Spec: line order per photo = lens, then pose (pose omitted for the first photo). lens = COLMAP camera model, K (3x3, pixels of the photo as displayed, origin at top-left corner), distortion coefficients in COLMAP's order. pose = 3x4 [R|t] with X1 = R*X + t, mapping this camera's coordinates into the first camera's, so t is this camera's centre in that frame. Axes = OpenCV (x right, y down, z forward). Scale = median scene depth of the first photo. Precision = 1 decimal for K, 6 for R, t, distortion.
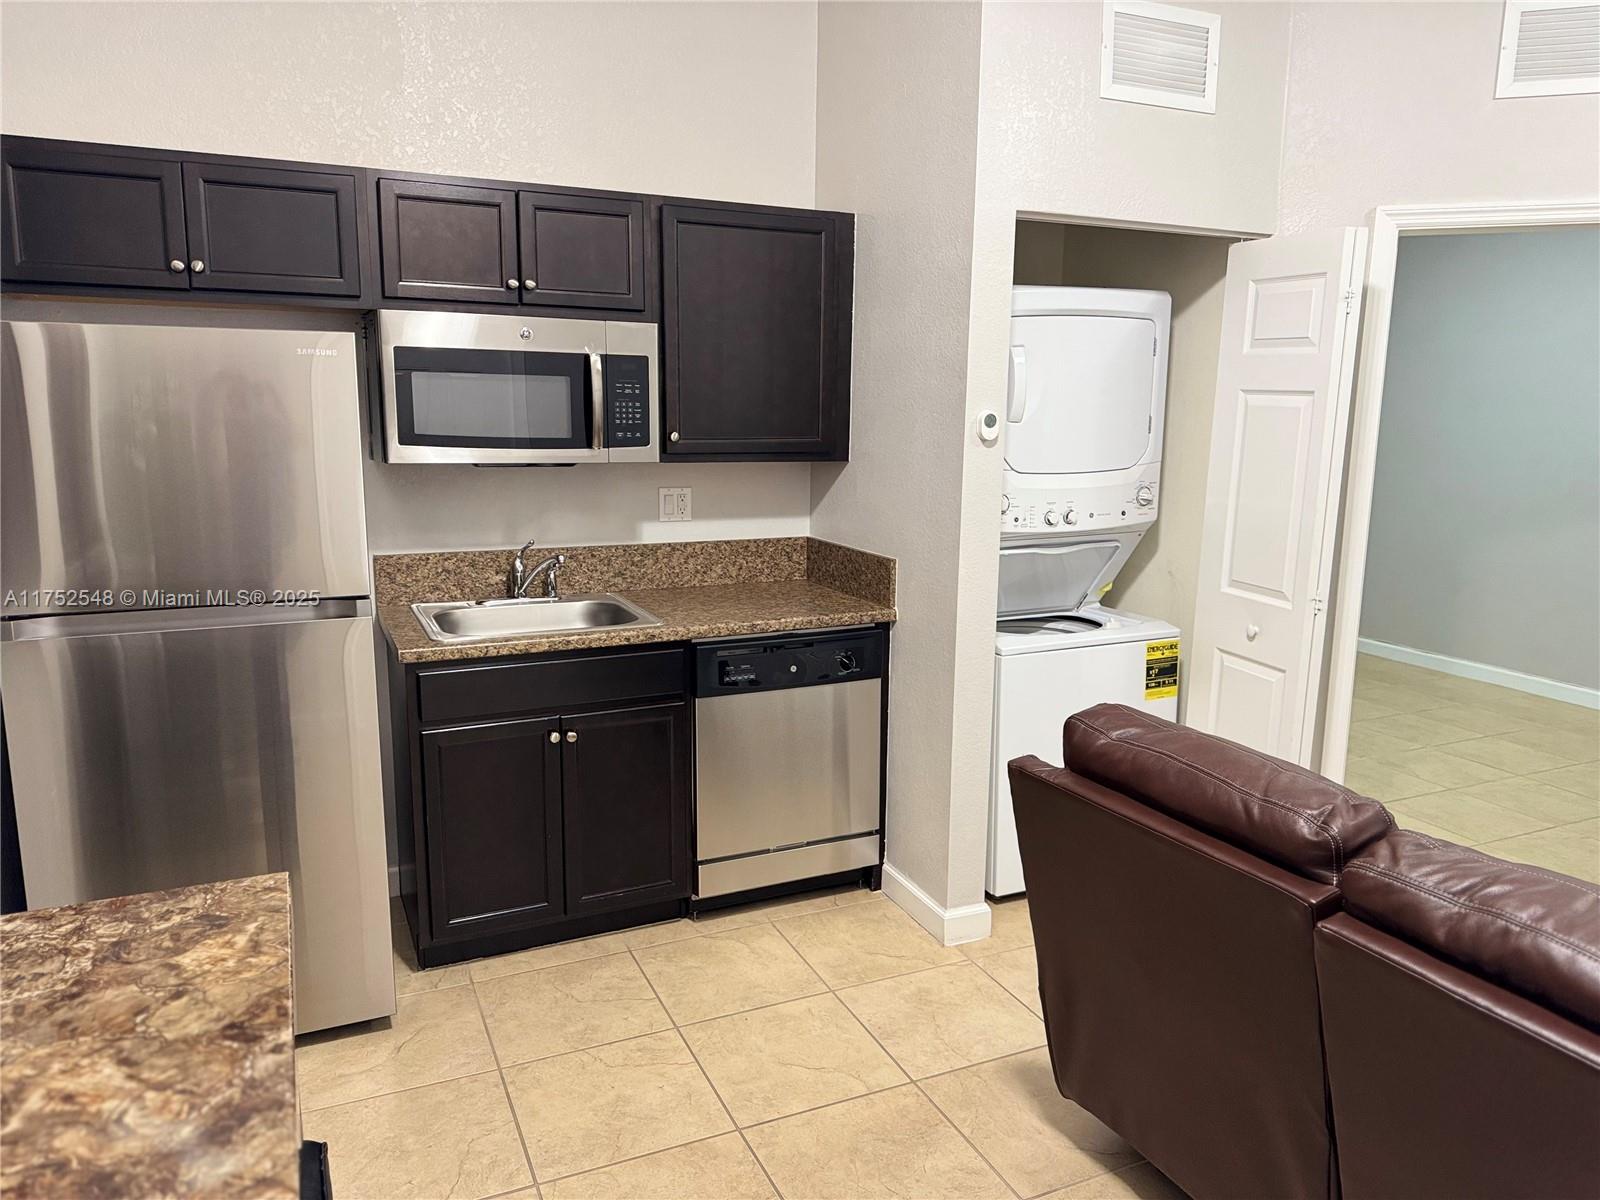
lens RADIAL K [[1135.9, 0, 800.0], [0, 1135.9, 600.0], [0, 0, 1]] dist [0.025694, -0.001120]
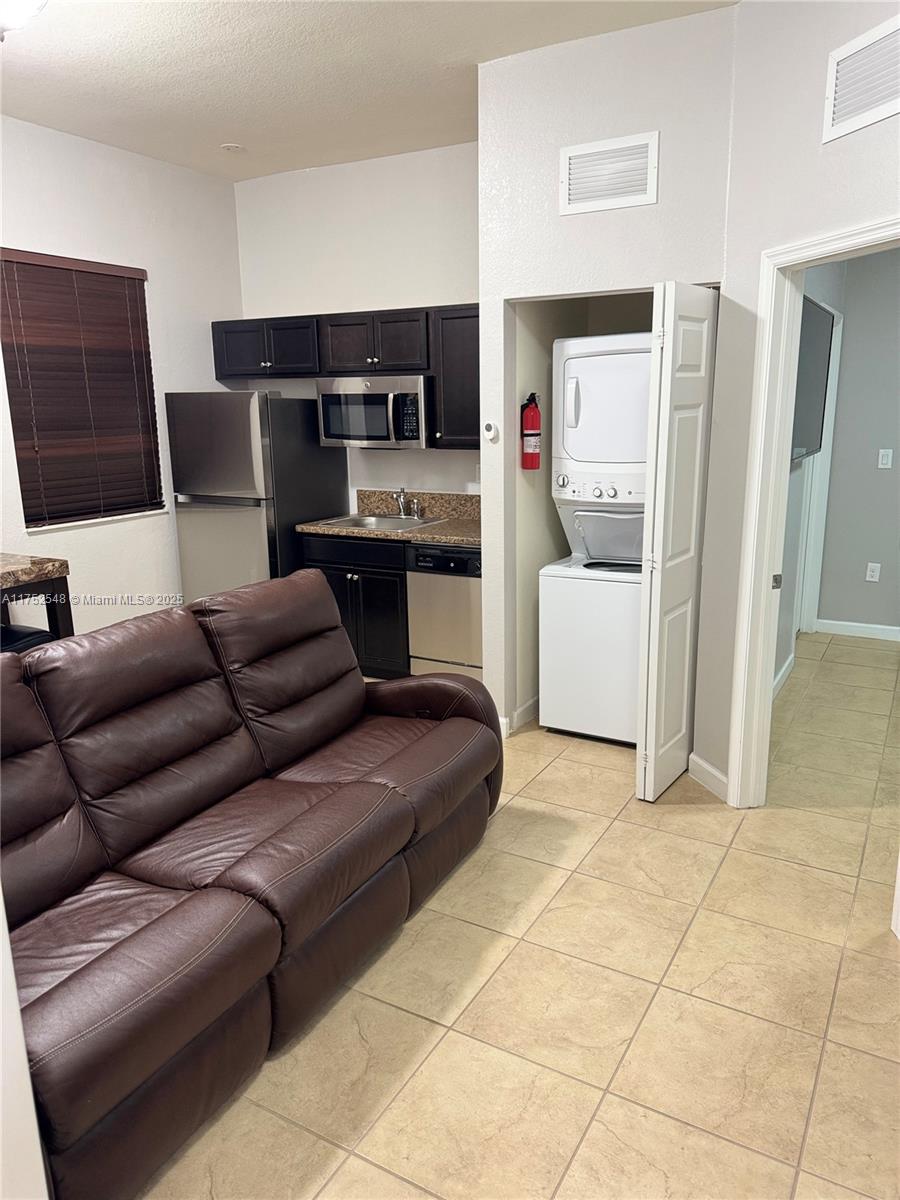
lens RADIAL K [[851.9, 0, 455.2], [0, 851.9, 616.0], [0, 0, 1]] dist [0.025694, -0.001120]
pose [[0.579348, 0.177604, -0.795495, 1.128678], [-0.123428, 0.983833, 0.129762, -0.037181], [0.805681, 0.023009, 0.591903, 0.197938]]
